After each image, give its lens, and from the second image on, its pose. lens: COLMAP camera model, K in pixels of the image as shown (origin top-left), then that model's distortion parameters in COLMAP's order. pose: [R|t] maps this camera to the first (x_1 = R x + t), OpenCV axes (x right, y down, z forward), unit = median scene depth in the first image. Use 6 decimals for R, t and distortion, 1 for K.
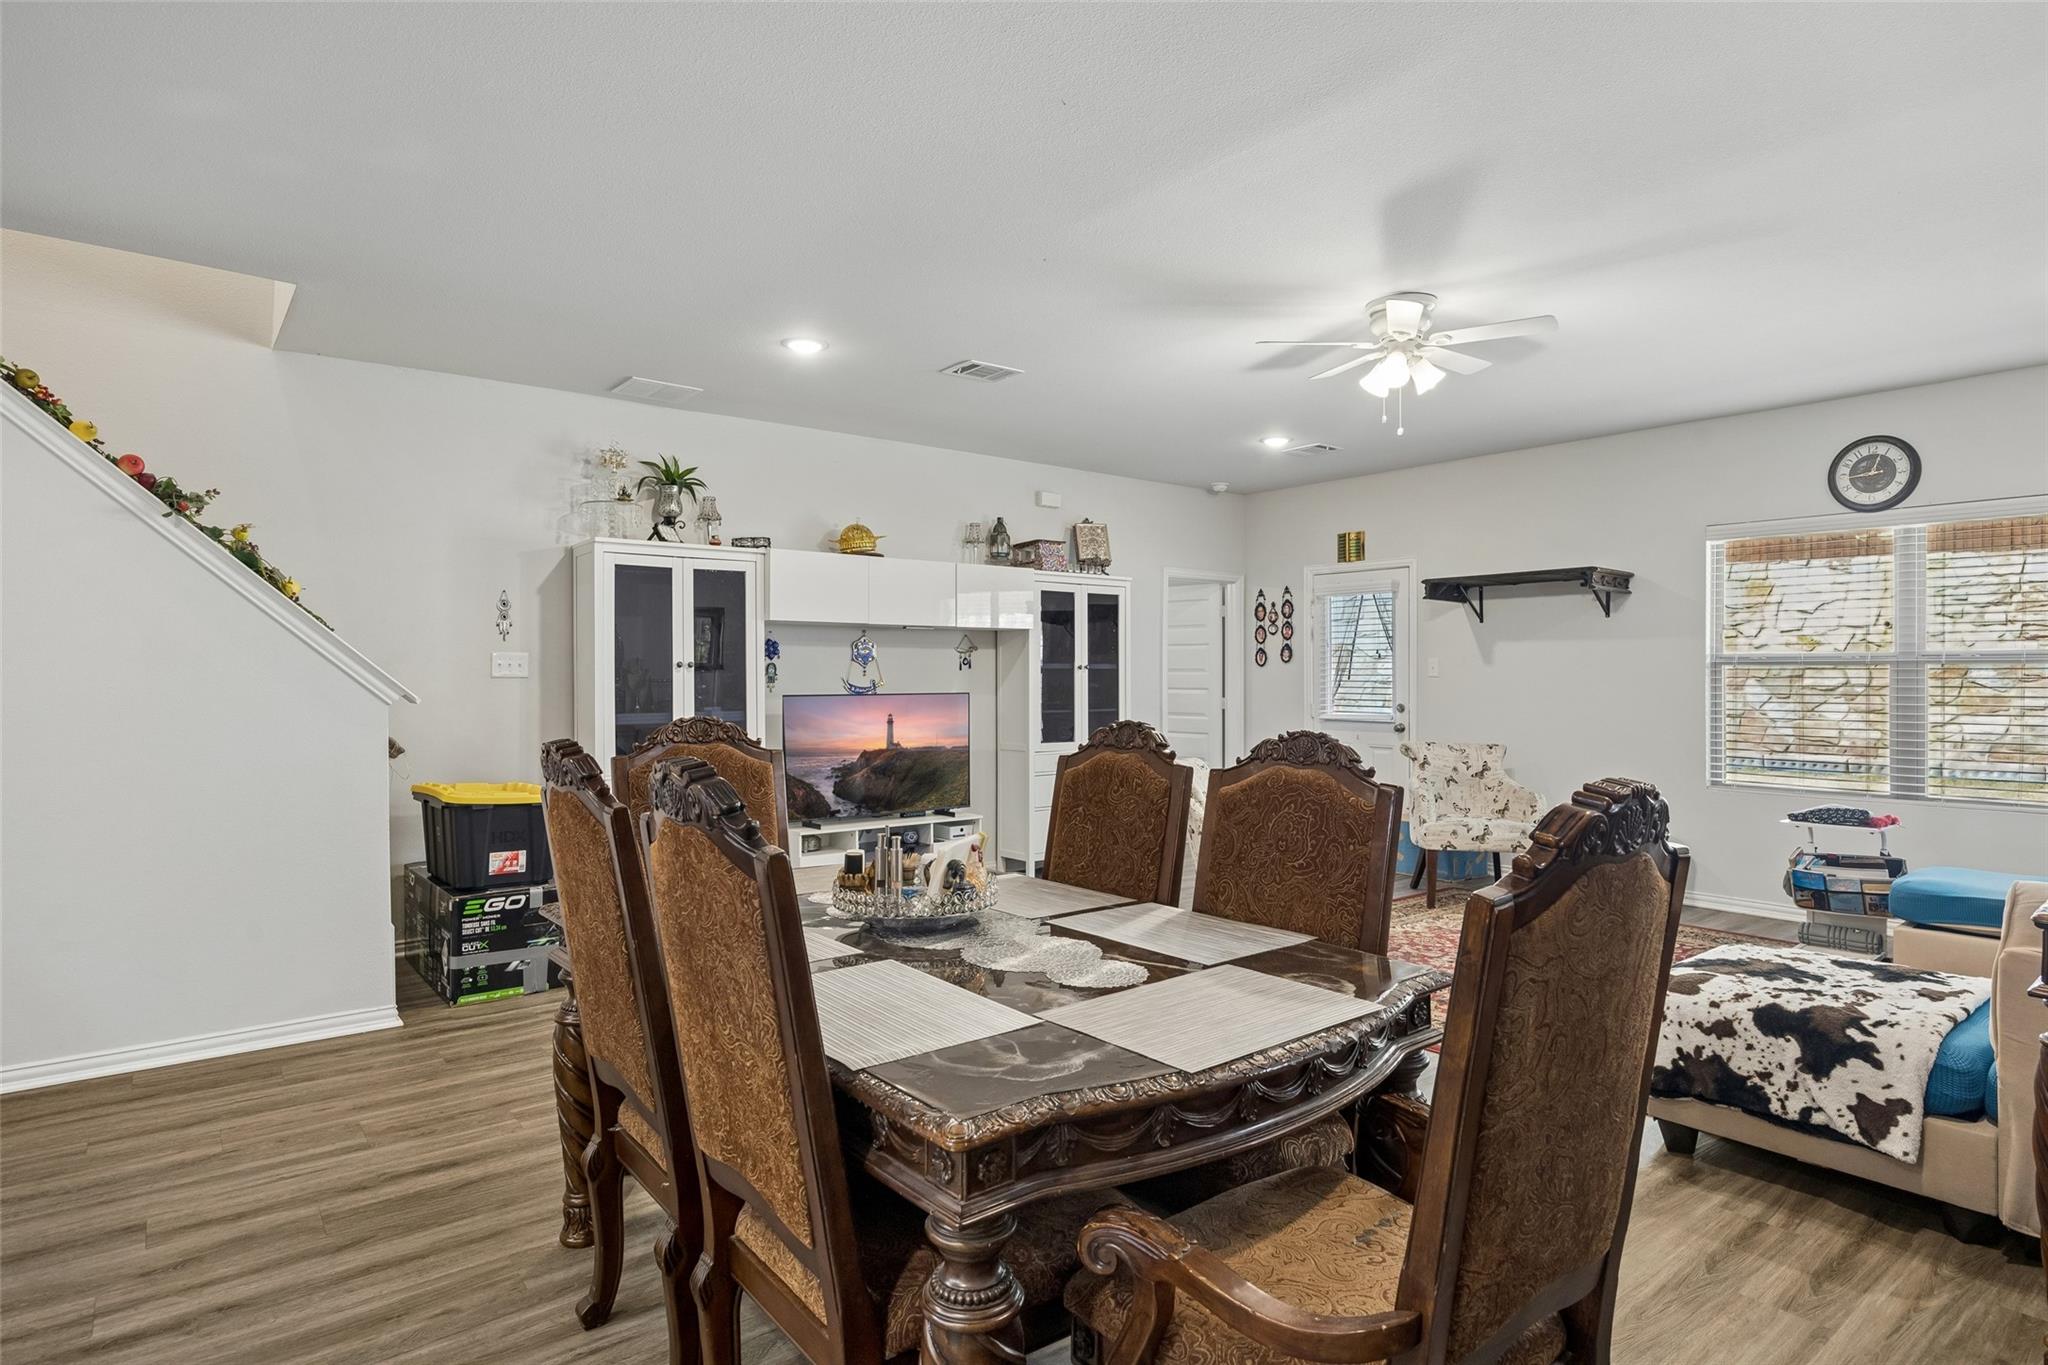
lens RADIAL K [[1096.8, 0, 1025.2], [0, 1096.8, 678.4], [0, 0, 1]] dist [0.000331, -0.002804]
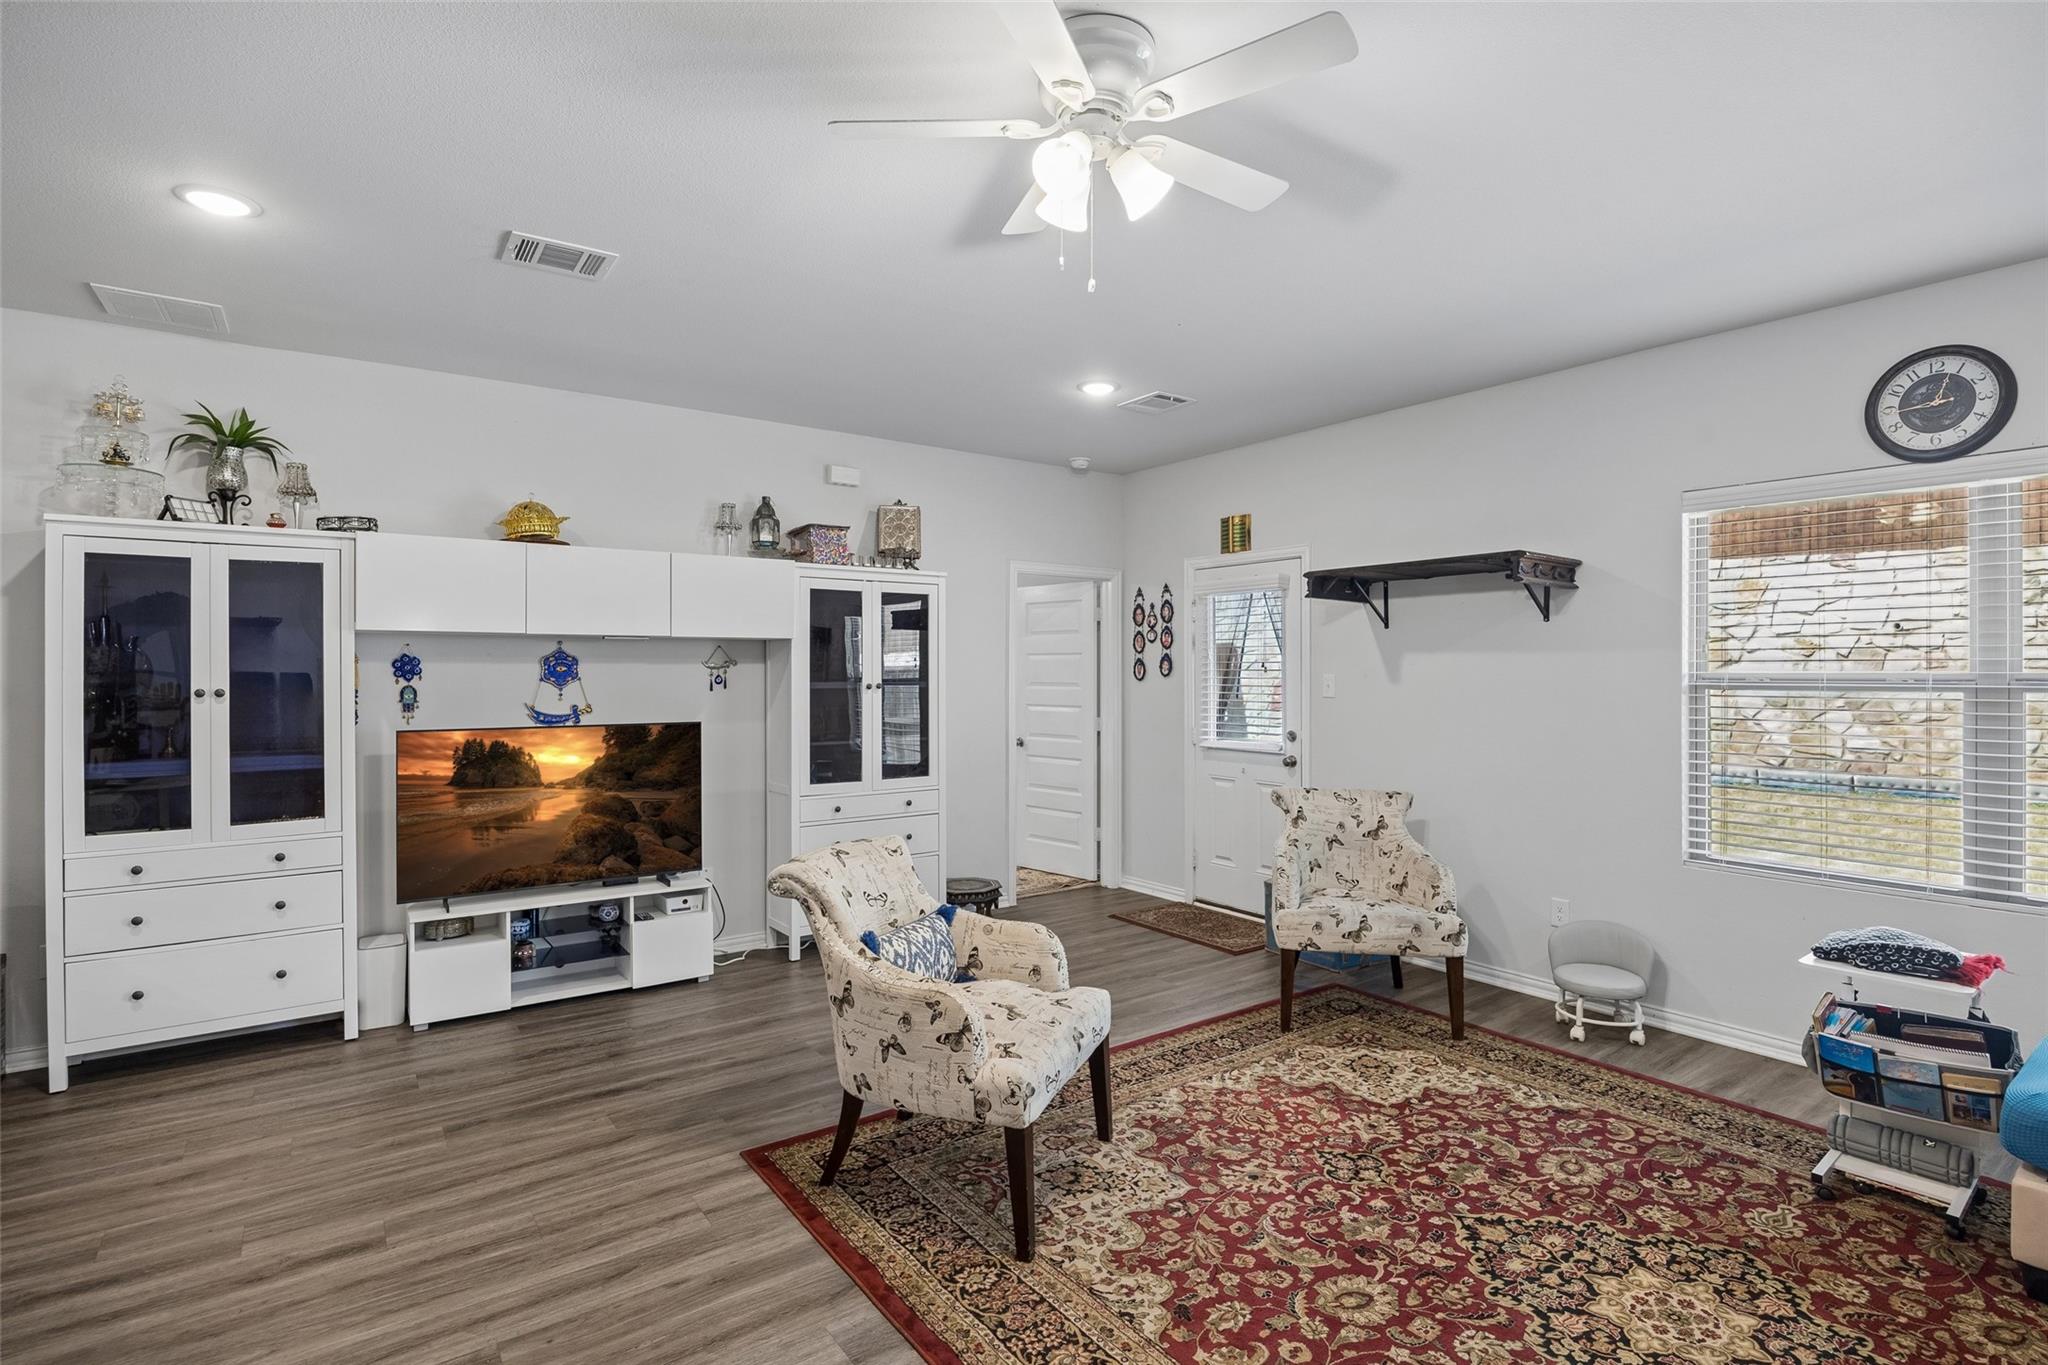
lens RADIAL K [[987.3, 0, 1023.7], [0, 987.3, 673.9], [0, 0, 1]] dist [-0.012953, 0.001063]
pose [[0.998927, -0.000378, -0.046302, 0.210921], [0.000350, 1.000000, -0.000623, -0.020271], [0.046302, 0.000606, 0.998927, 0.324917]]
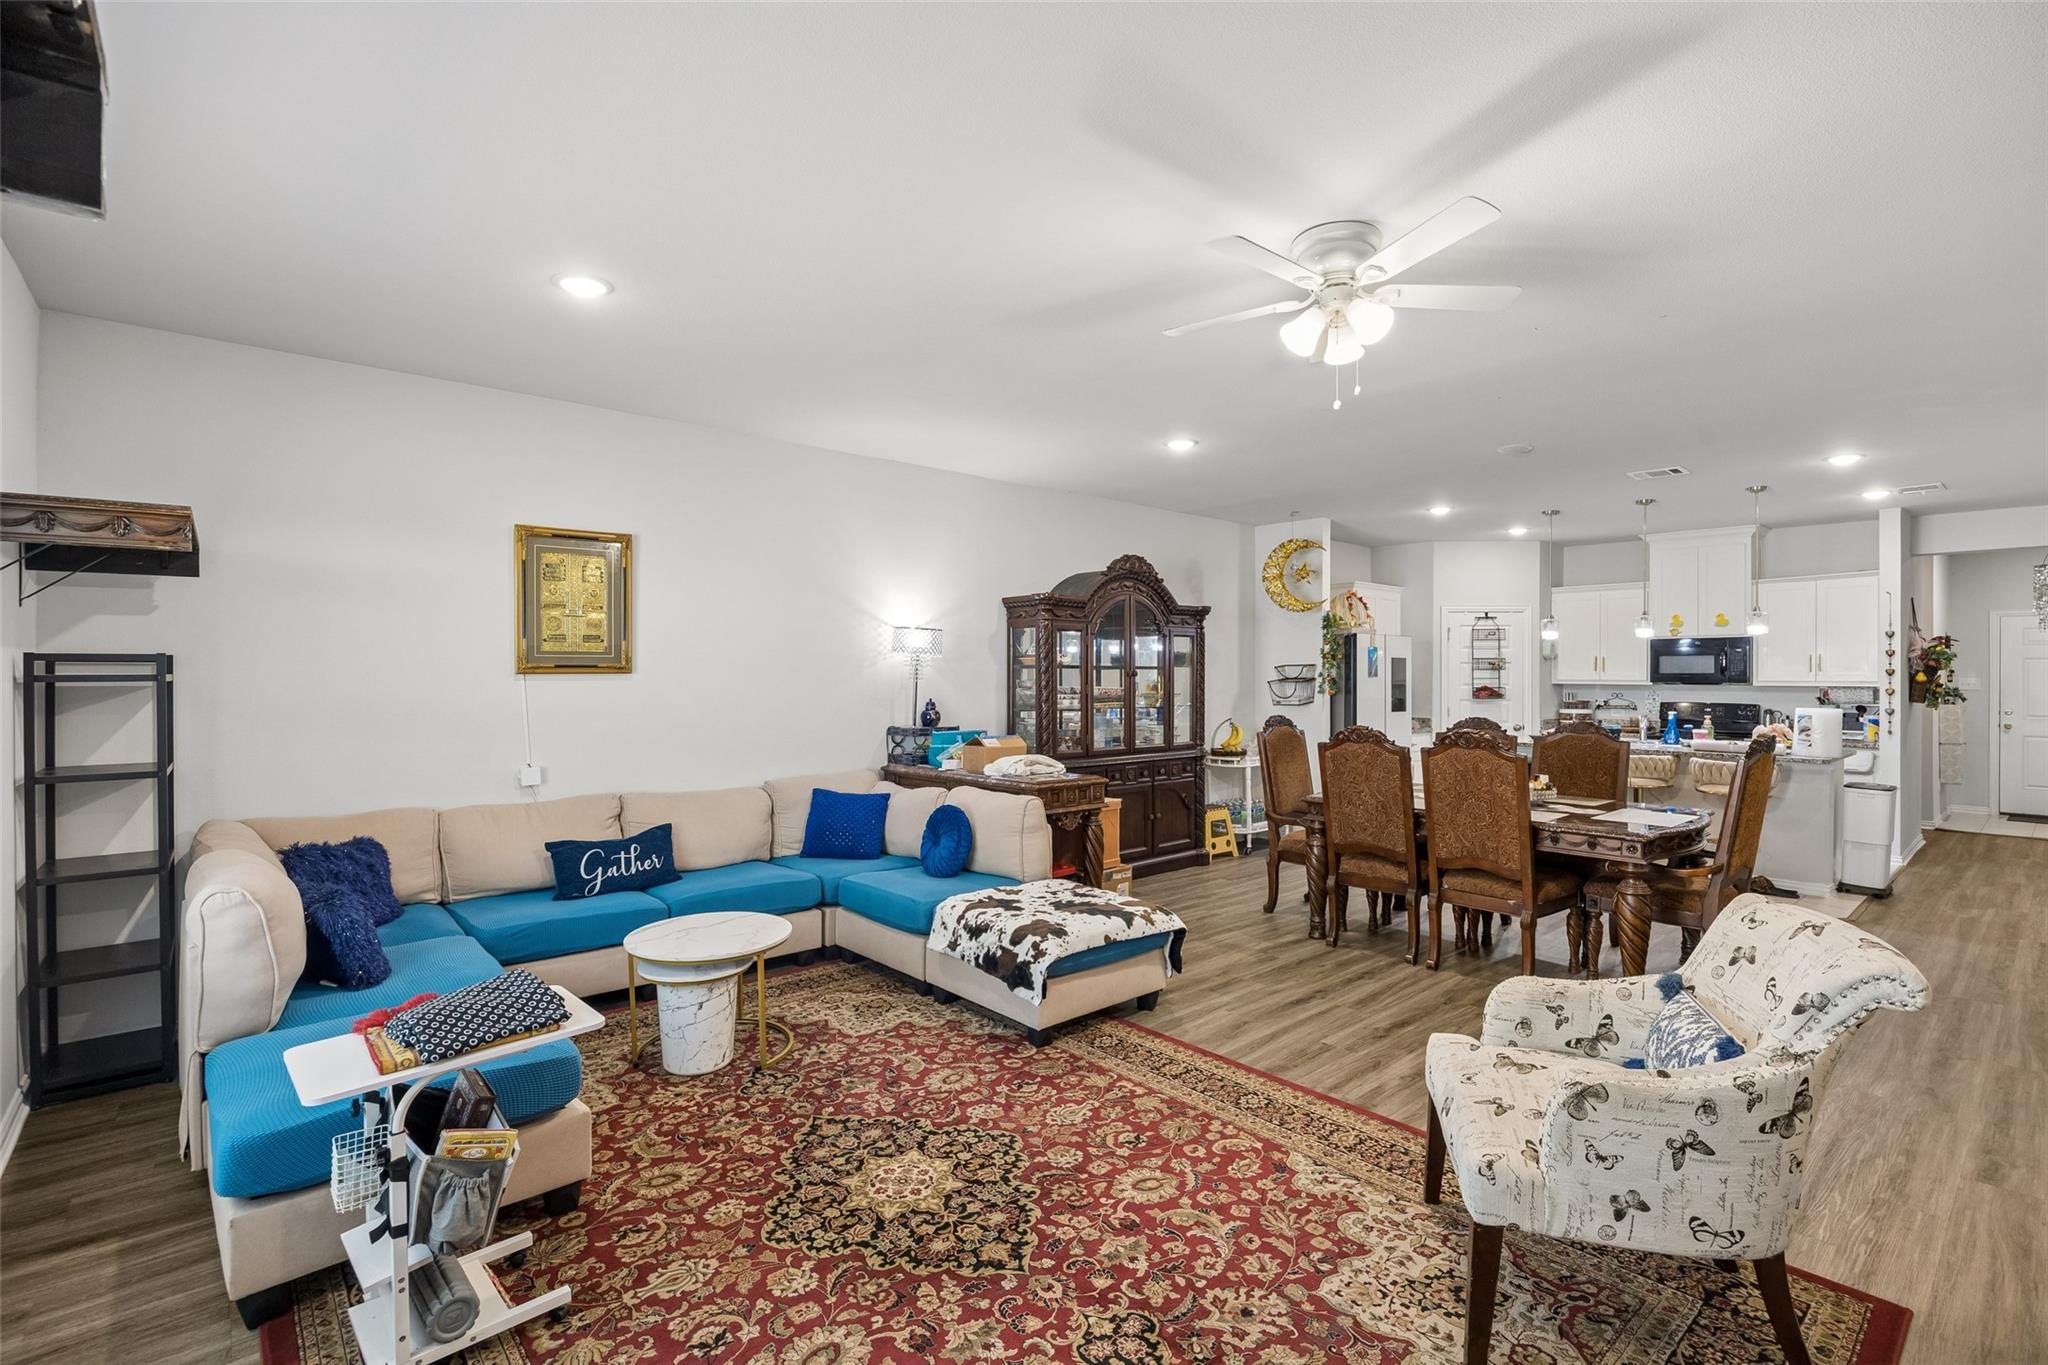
lens RADIAL K [[934.0, 0, 1031.7], [0, 934.0, 683.6], [0, 0, 1]] dist [-0.012872, 0.000890]
pose [[-0.998576, -0.001698, -0.053321, 0.378473], [-0.002399, 0.999911, 0.013087, -0.022377], [0.053294, 0.013196, -0.998492, 1.052333]]
